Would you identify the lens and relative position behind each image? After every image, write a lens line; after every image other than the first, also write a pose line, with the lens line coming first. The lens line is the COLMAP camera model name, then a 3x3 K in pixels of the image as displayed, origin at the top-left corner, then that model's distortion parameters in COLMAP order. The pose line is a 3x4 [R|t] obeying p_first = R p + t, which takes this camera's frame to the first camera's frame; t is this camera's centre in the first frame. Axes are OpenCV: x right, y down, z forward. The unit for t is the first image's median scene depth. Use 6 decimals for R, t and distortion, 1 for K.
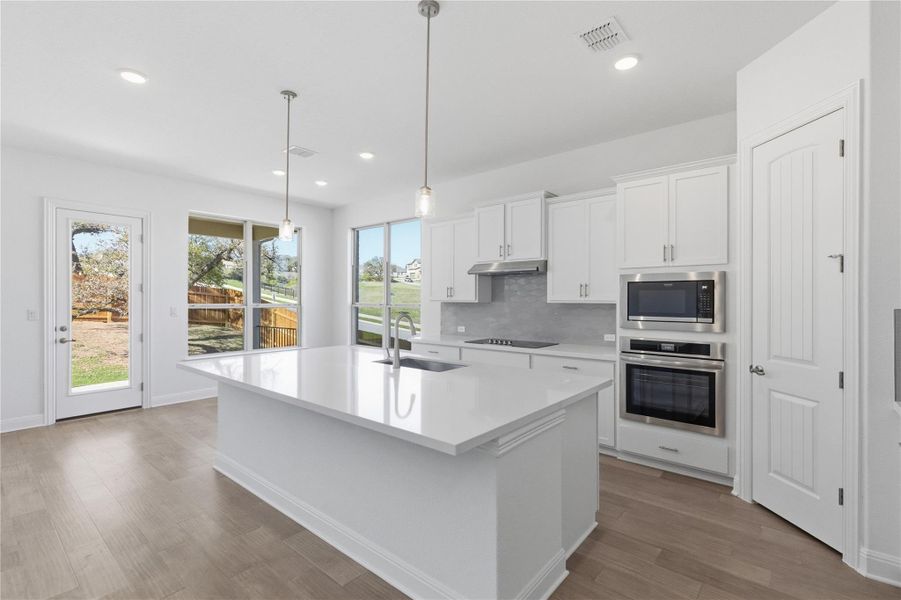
lens RADIAL K [[409.9, 0, 450.5], [0, 409.9, 300.0], [0, 0, 1]] dist [0.001062, -0.000398]
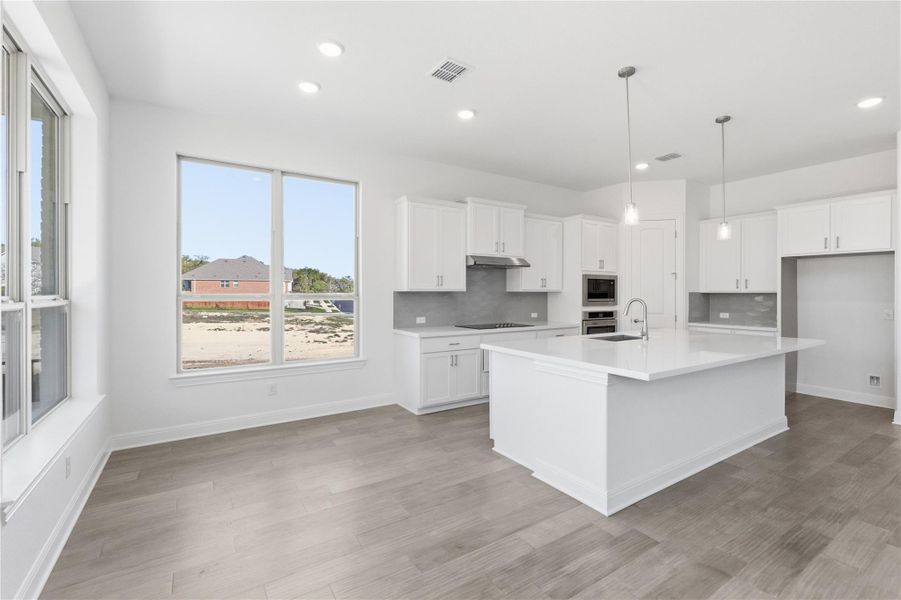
lens RADIAL K [[404.3, 0, 453.5], [0, 404.3, 293.0], [0, 0, 1]] dist [0.001710, -0.000506]
pose [[0.290432, -0.000477, 0.956896, -1.265497], [0.001268, 0.999999, 0.000114, 0.013374], [-0.956895, 0.001180, 0.290432, 0.994152]]
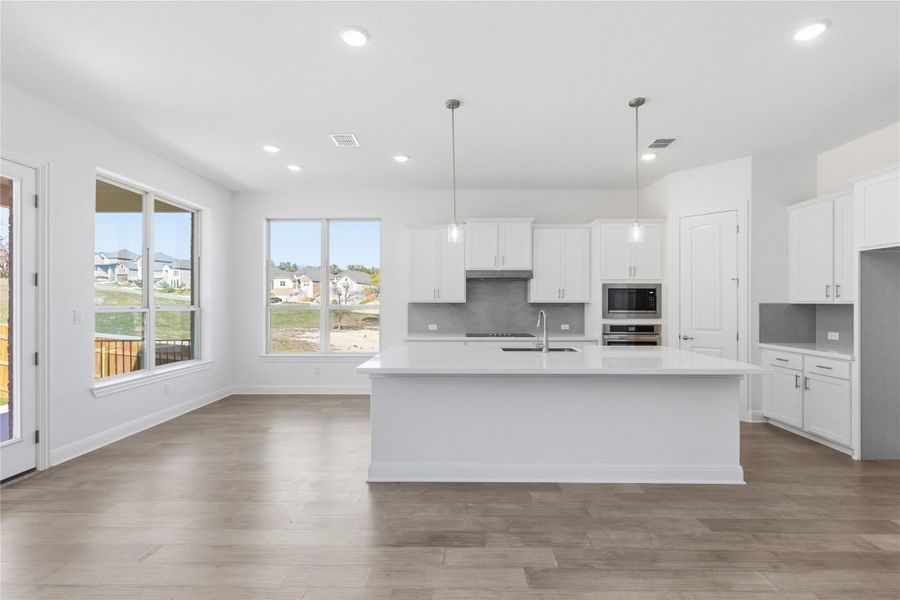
lens RADIAL K [[407.4, 0, 451.7], [0, 407.4, 303.2], [0, 0, 1]] dist [-0.000223, -0.000125]
pose [[0.777796, 0.000238, 0.628517, -0.944032], [0.001193, 0.999998, -0.001854, 0.013297], [-0.628516, 0.002192, 0.777793, 0.167996]]
